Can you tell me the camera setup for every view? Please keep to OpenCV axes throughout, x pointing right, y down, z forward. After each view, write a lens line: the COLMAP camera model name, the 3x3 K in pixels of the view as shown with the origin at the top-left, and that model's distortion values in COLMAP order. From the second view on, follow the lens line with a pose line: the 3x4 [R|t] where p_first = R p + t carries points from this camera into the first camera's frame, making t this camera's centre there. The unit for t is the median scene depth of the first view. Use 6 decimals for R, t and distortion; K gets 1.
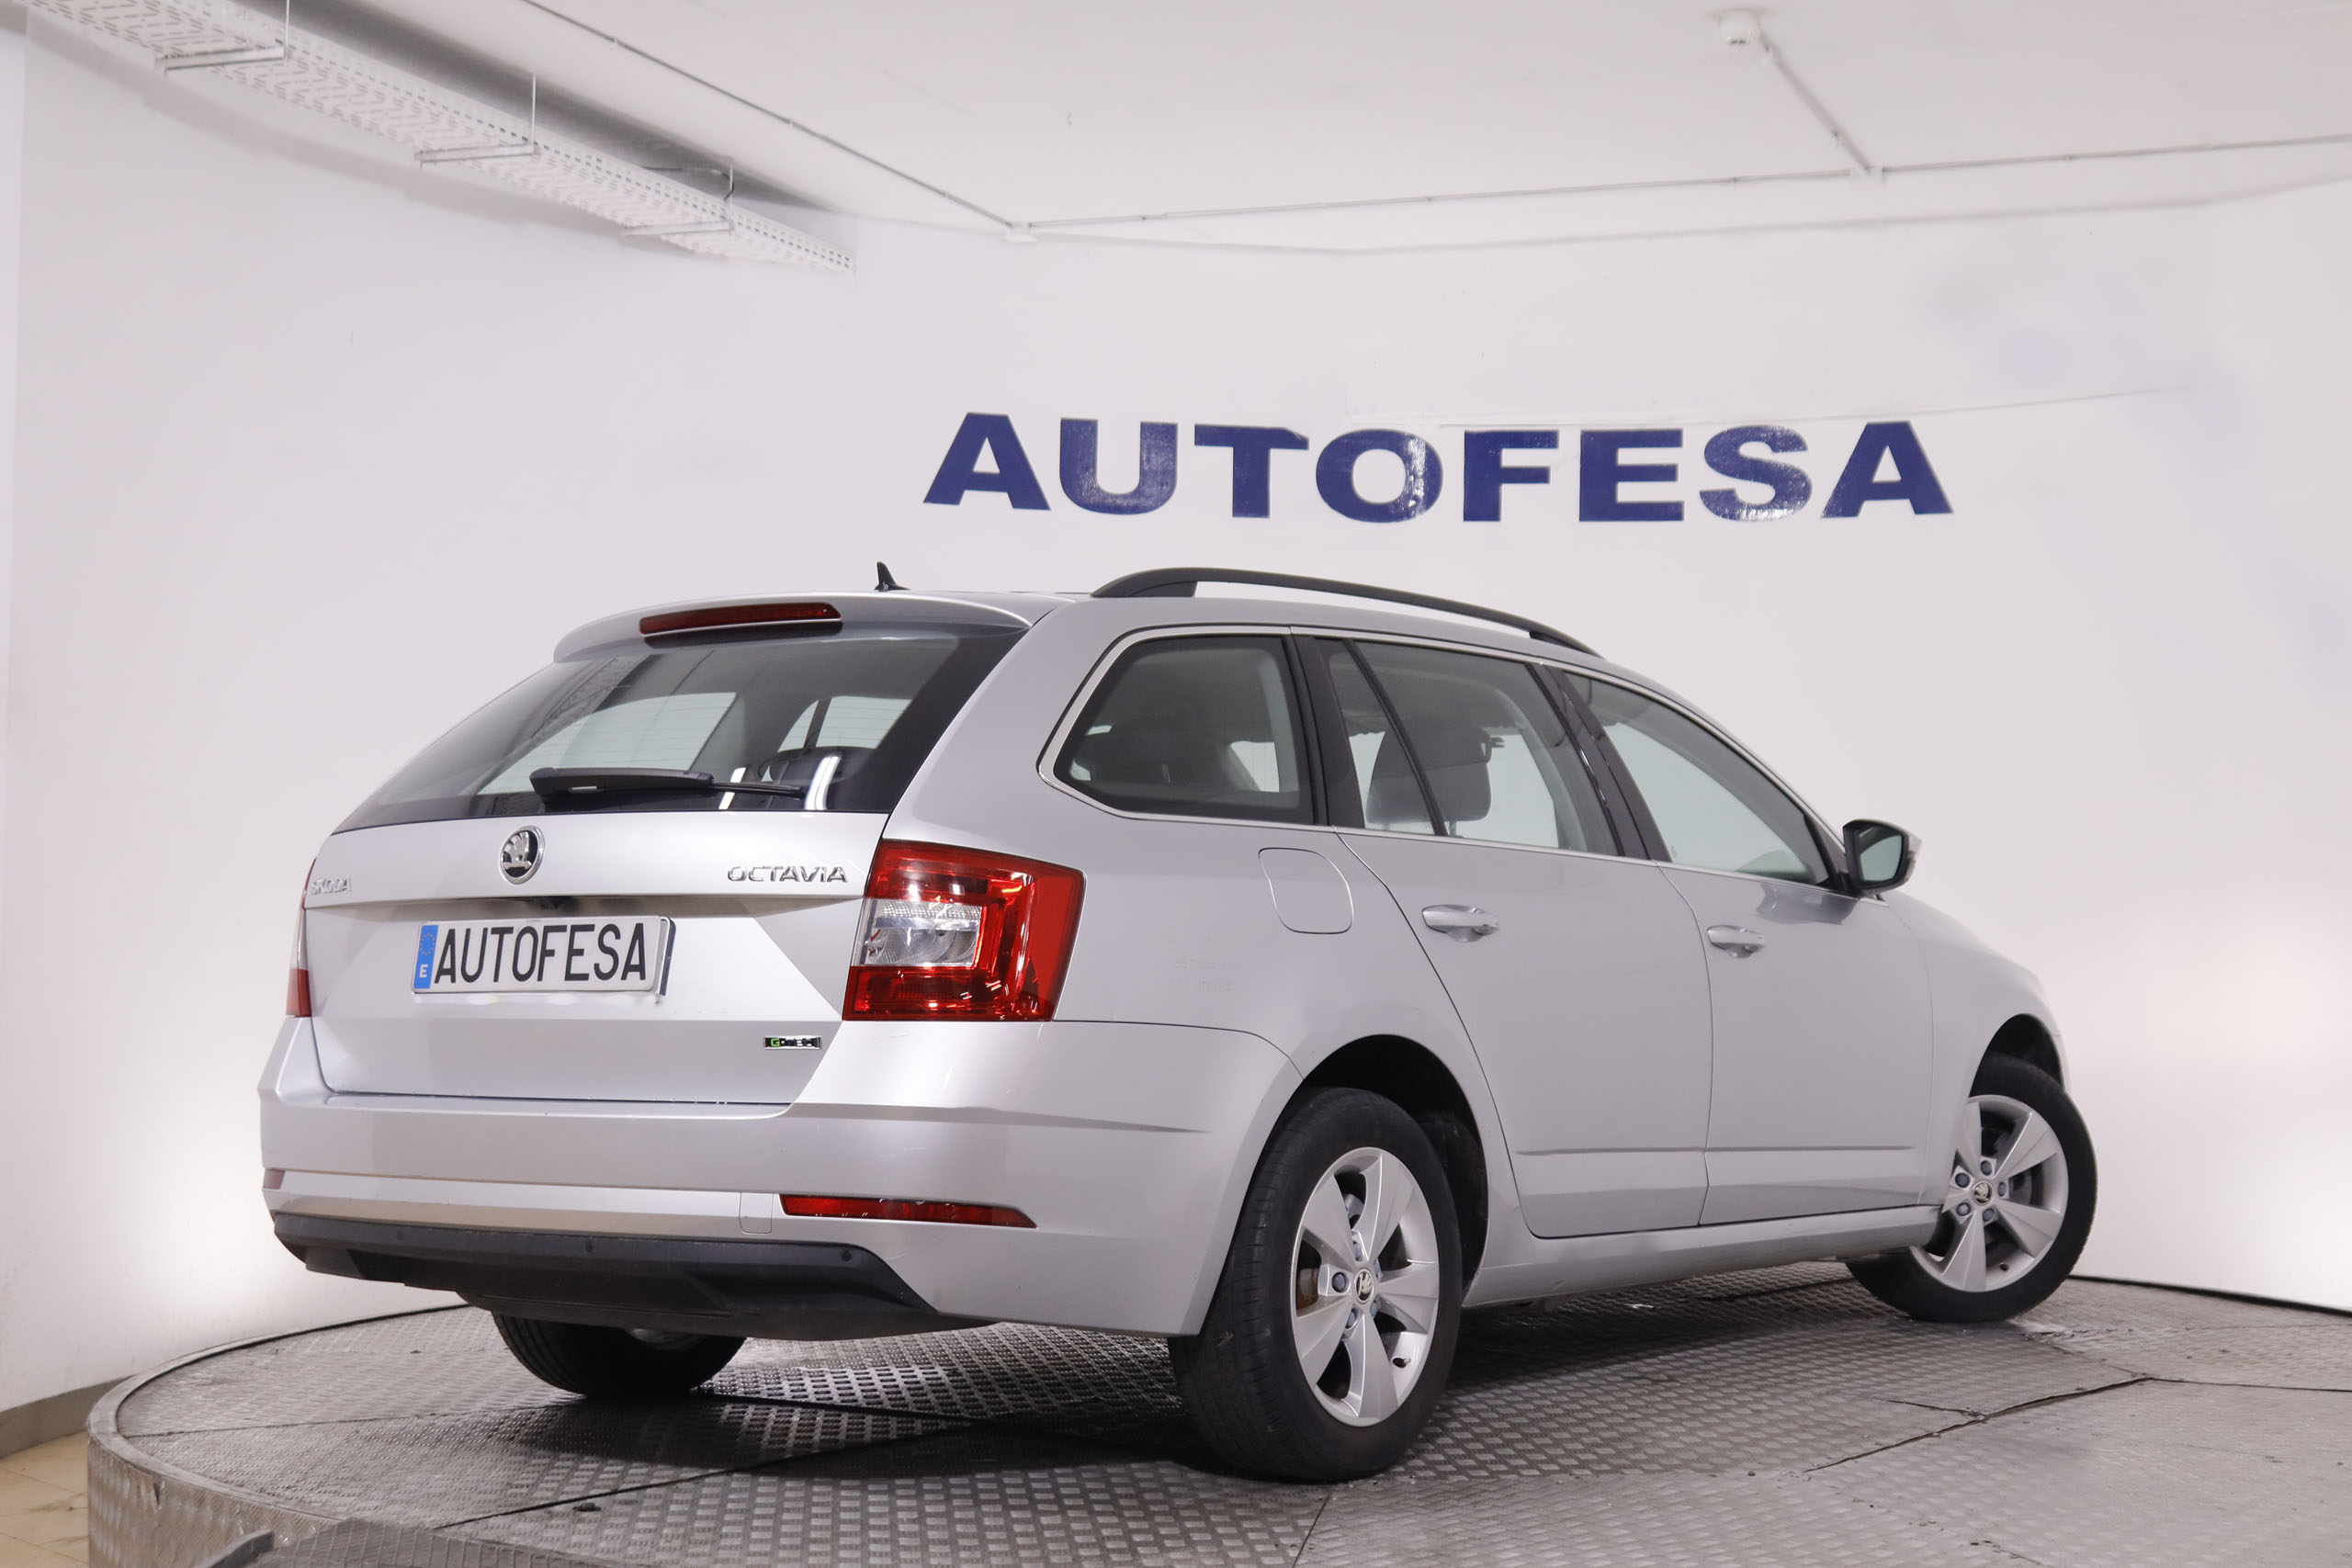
lens RADIAL K [[3570.5, 0, 1176.0], [0, 3570.5, 784.0], [0, 0, 1]] dist [0.006567, 0.002611]
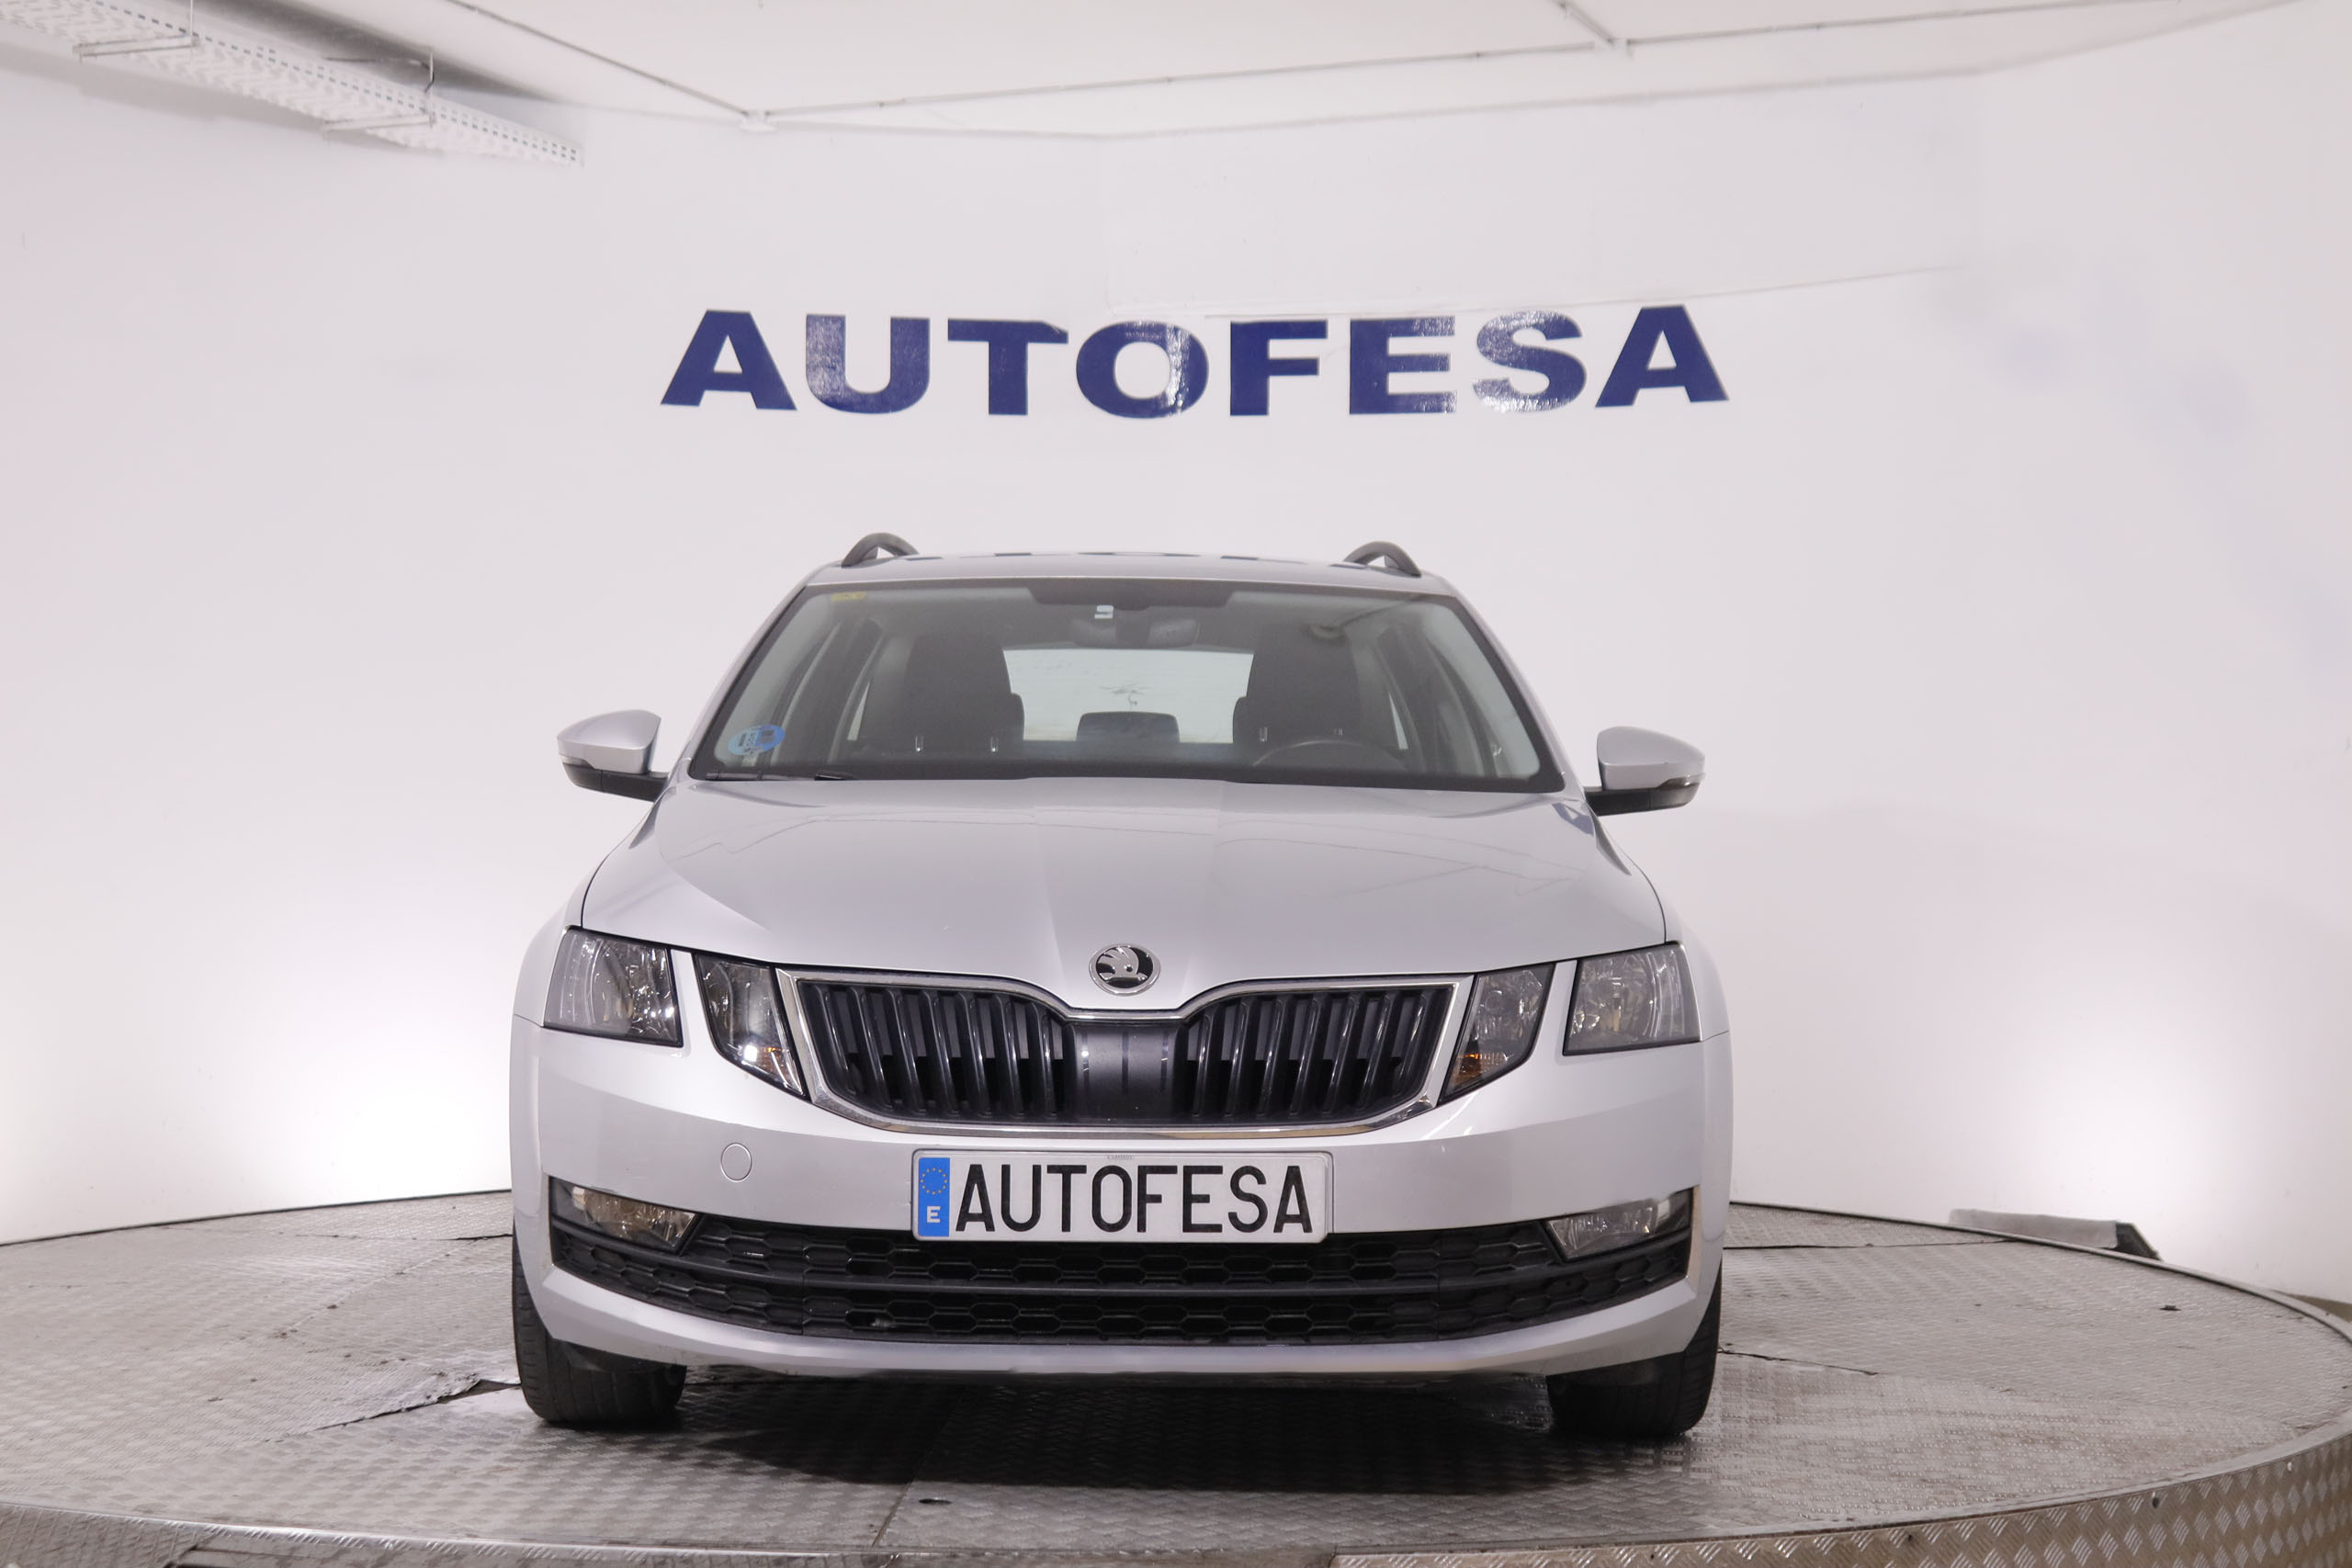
lens RADIAL K [[3692.3, 0, 1178.5], [0, 3692.3, 744.6], [0, 0, 1]] dist [-0.013903, 0.173334]
pose [[0.999829, -0.012380, -0.013766, 0.082947], [0.012574, 0.999821, 0.014154, 0.000380], [0.013589, -0.014324, 0.999805, 0.008286]]
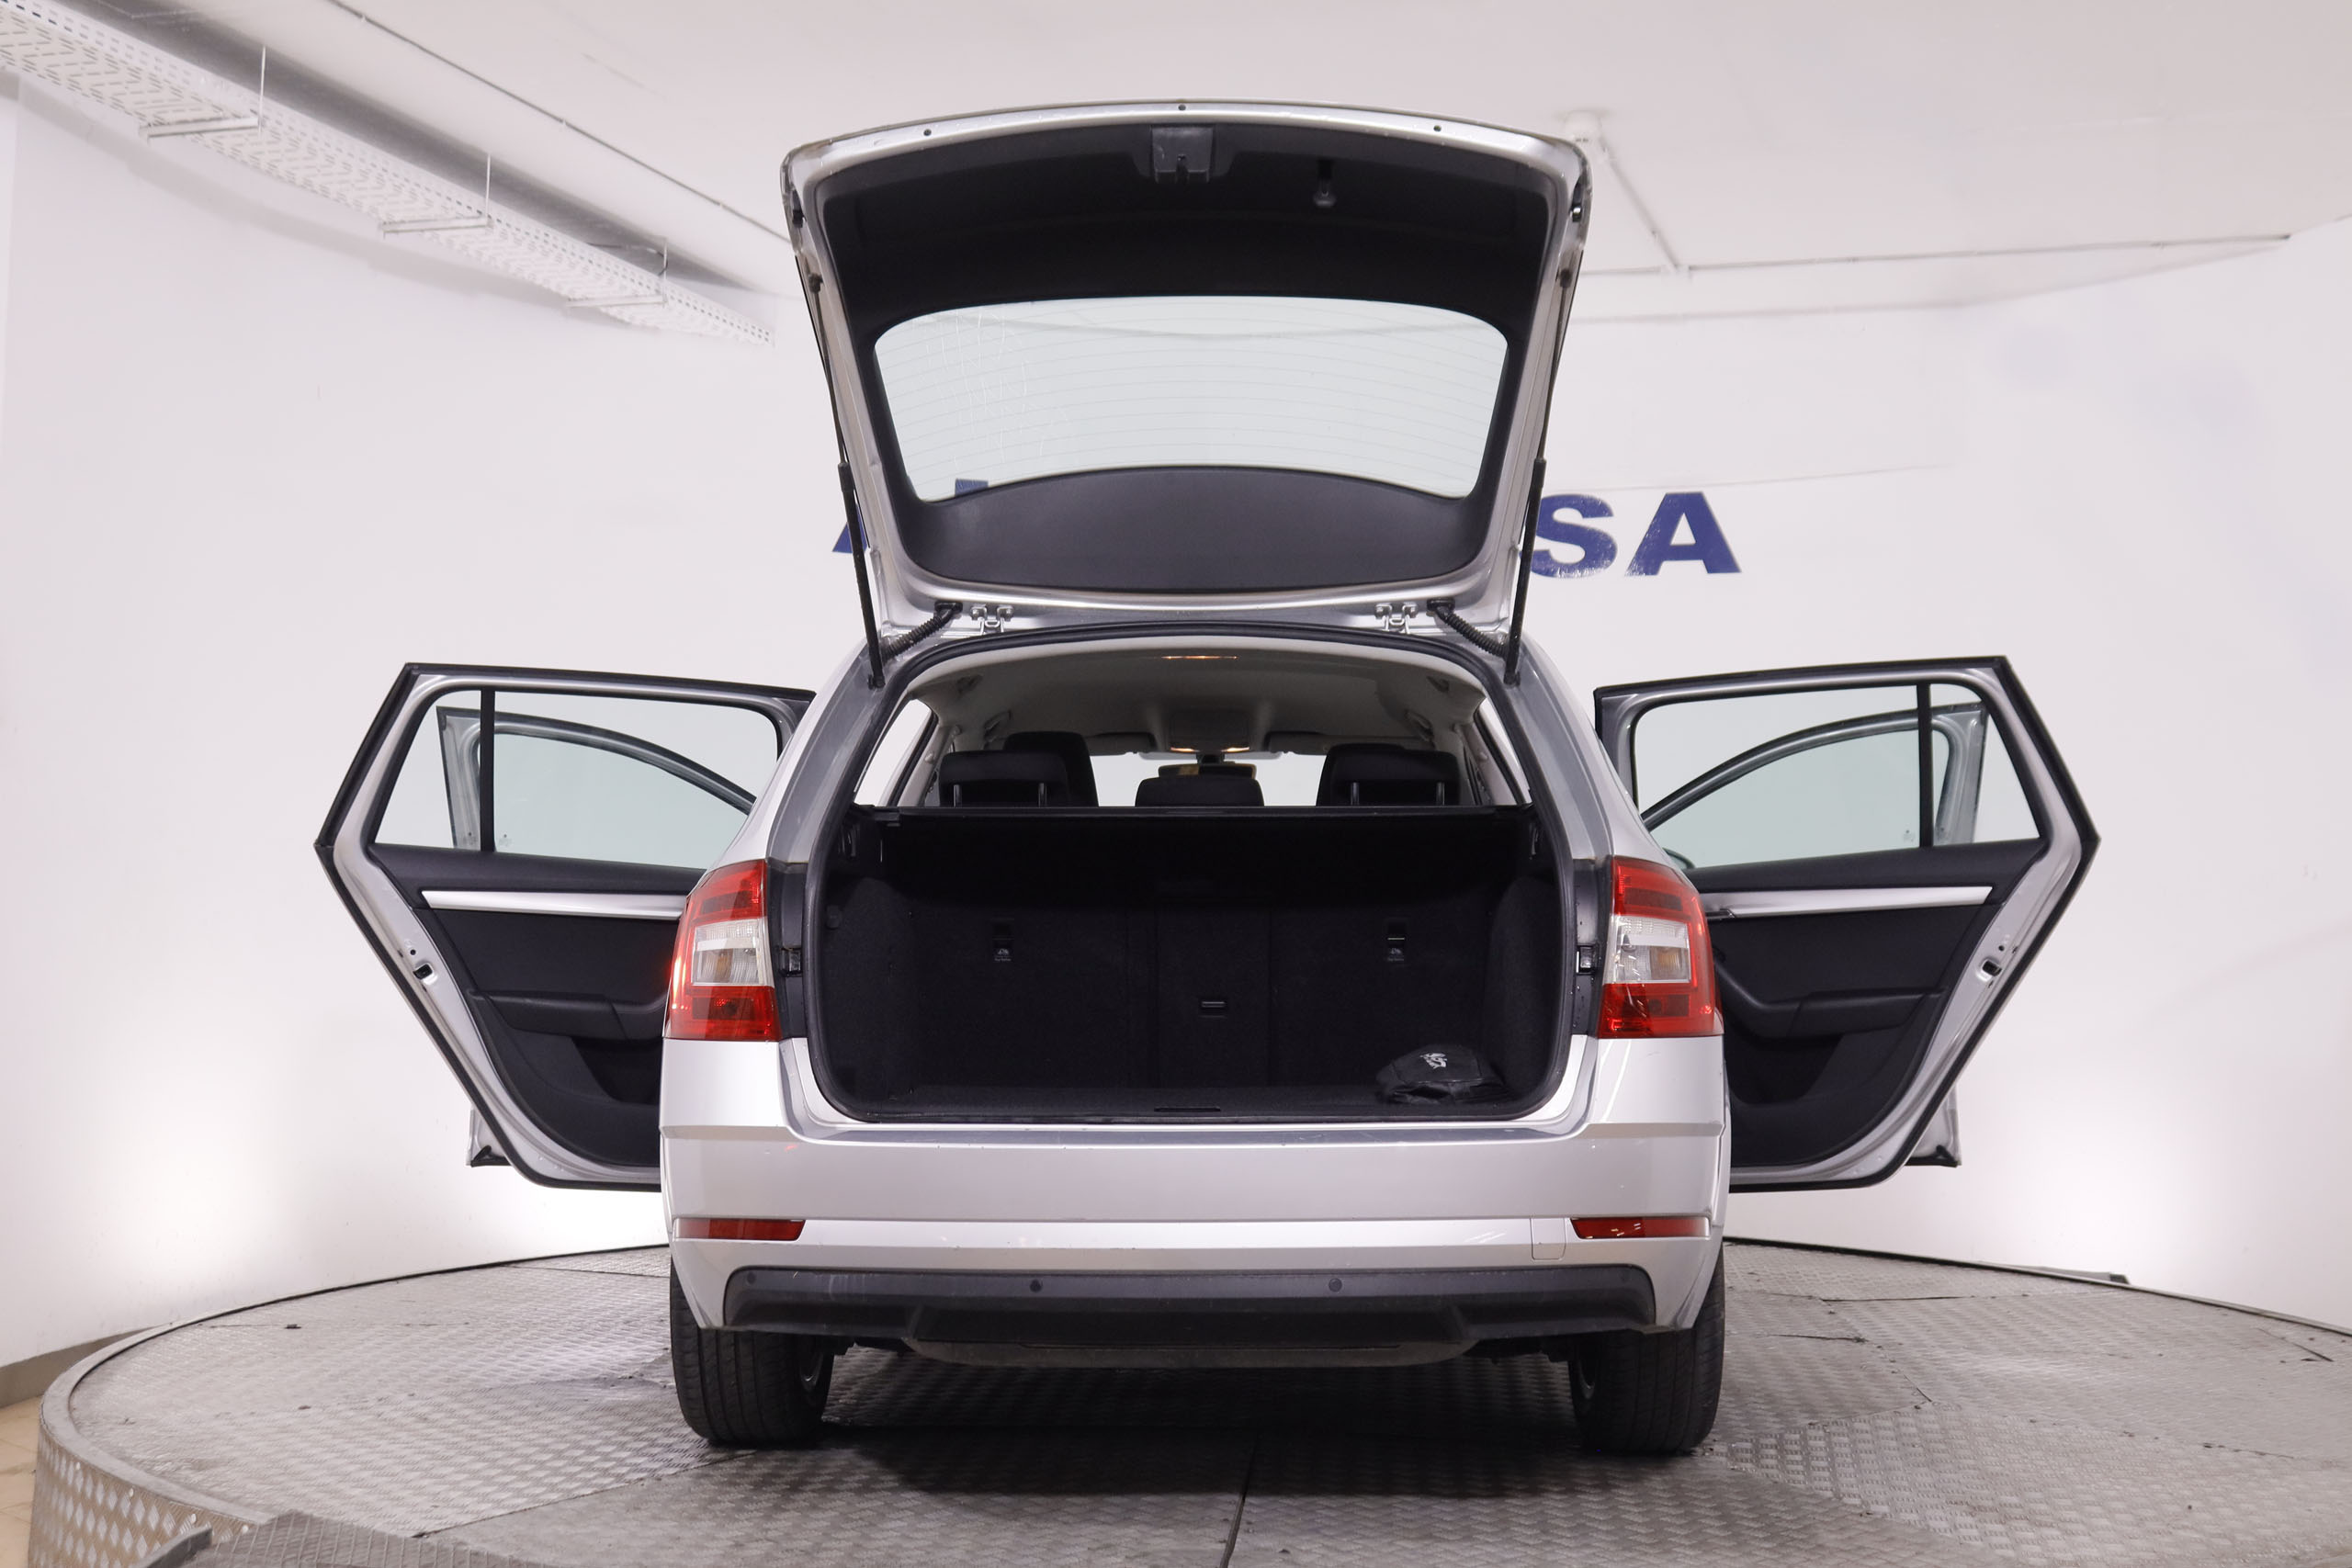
lens RADIAL K [[2926.2, 0, 1176.0], [0, 2926.2, 784.0], [0, 0, 1]] dist [-0.067263, 0.102172]
pose [[0.998382, 0.009171, 0.056125, -0.014255], [-0.008594, 0.999908, -0.010513, 0.002930], [-0.056216, 0.010013, 0.998368, 0.080730]]
